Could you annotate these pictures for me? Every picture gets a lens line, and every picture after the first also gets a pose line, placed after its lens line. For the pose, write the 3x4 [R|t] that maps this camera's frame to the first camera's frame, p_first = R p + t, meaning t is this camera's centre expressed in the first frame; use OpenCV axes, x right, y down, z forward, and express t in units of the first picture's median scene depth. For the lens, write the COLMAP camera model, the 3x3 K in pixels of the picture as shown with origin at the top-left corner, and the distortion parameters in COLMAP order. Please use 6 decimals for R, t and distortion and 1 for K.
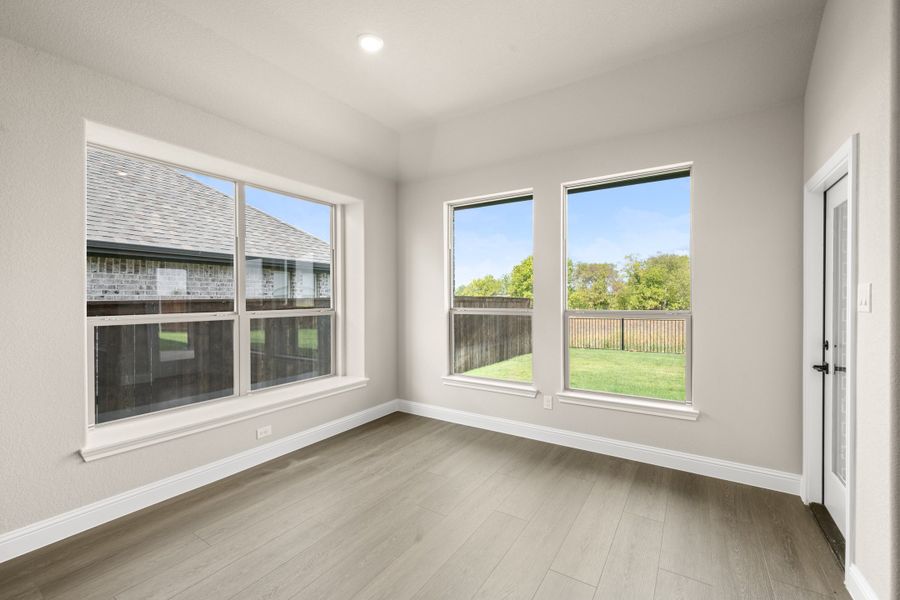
lens RADIAL K [[387.6, 0, 452.3], [0, 387.6, 301.3], [0, 0, 1]] dist [-0.000257, -0.000370]
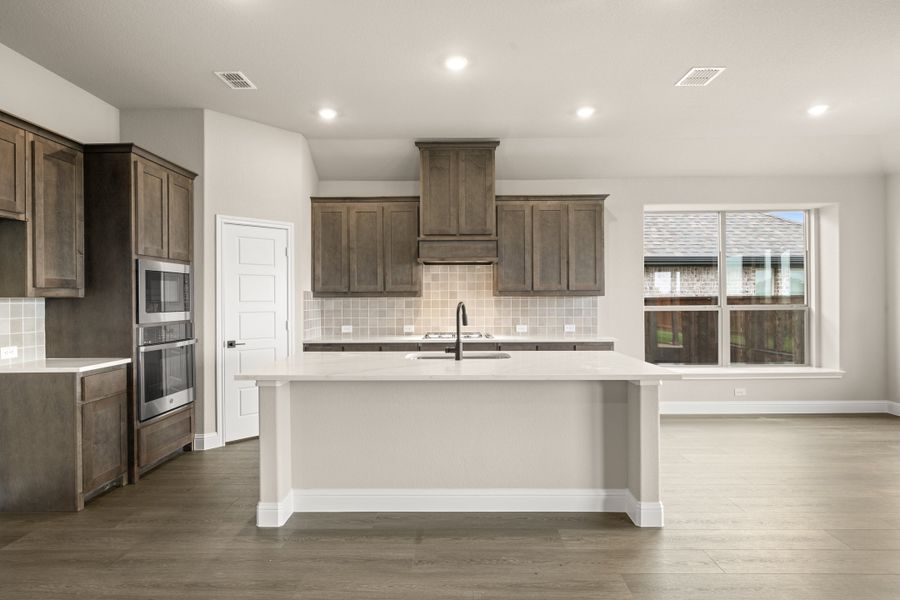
lens RADIAL K [[494.9, 0, 448.0], [0, 494.9, 300.4], [0, 0, 1]] dist [-0.006188, 0.002541]
pose [[0.537677, 0.001785, -0.843149, 0.254240], [-0.002215, 0.999997, 0.000704, 0.006666], [0.843148, 0.001489, 0.537680, -0.477805]]
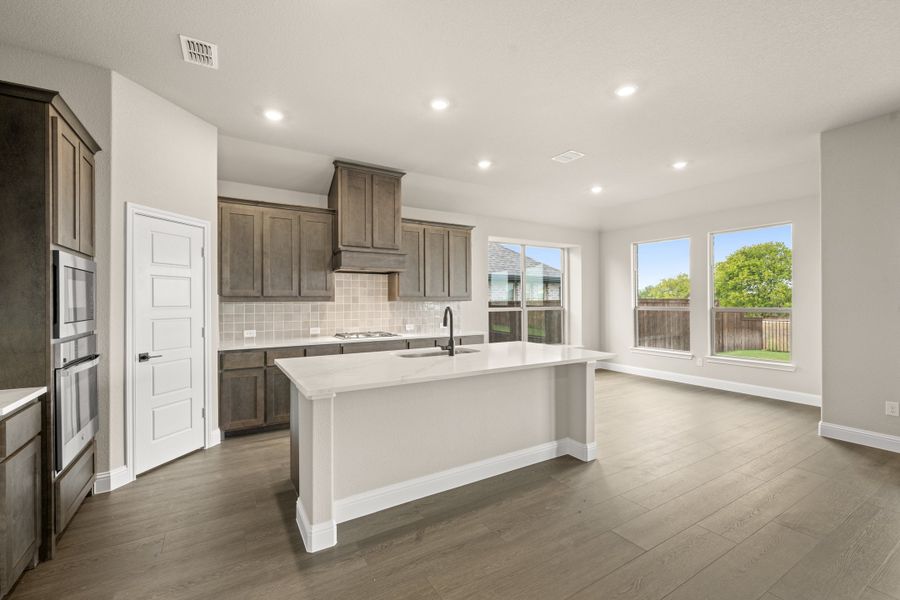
lens RADIAL K [[387.6, 0, 454.7], [0, 387.6, 300.3], [0, 0, 1]] dist [-0.000257, -0.000370]
pose [[0.905036, -0.002409, -0.425328, 0.000359], [-0.001182, 0.999966, -0.008180, 0.004587], [0.425333, 0.007906, 0.905002, -0.644204]]
